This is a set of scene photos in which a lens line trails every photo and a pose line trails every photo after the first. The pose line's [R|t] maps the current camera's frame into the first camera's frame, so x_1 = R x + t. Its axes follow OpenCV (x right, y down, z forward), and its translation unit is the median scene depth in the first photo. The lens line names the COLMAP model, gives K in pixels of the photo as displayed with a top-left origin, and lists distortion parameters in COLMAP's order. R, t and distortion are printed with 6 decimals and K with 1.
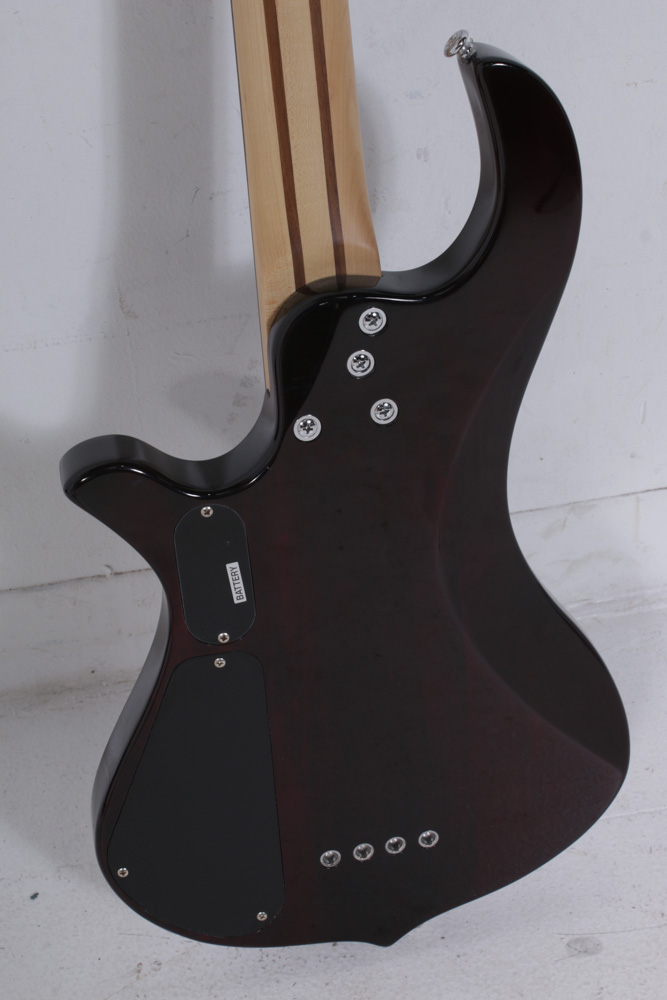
lens RADIAL K [[1760.9, 0, 333.4], [0, 1760.9, 501.9], [0, 0, 1]] dist [0.012644, 0.000000]
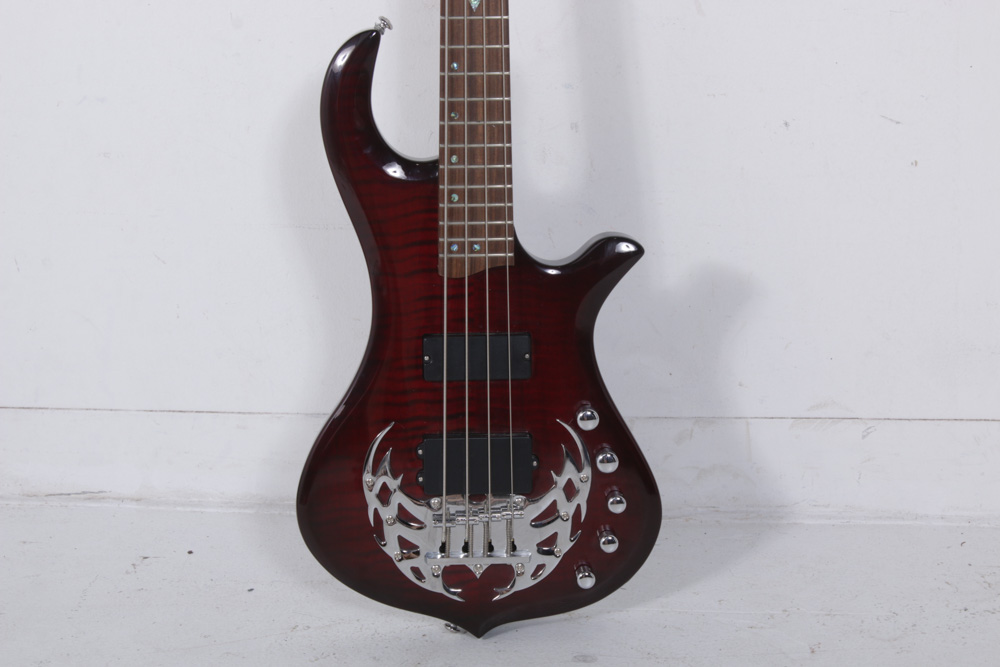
lens RADIAL K [[2460.1, 0, 504.5], [0, 2460.1, 332.9], [0, 0, 1]] dist [0.138640, 0.000000]
pose [[0.937048, 0.110072, -0.331398, 0.614134], [-0.207752, 0.938522, -0.275707, 0.490414], [0.280677, 0.327200, 0.902309, -0.769794]]
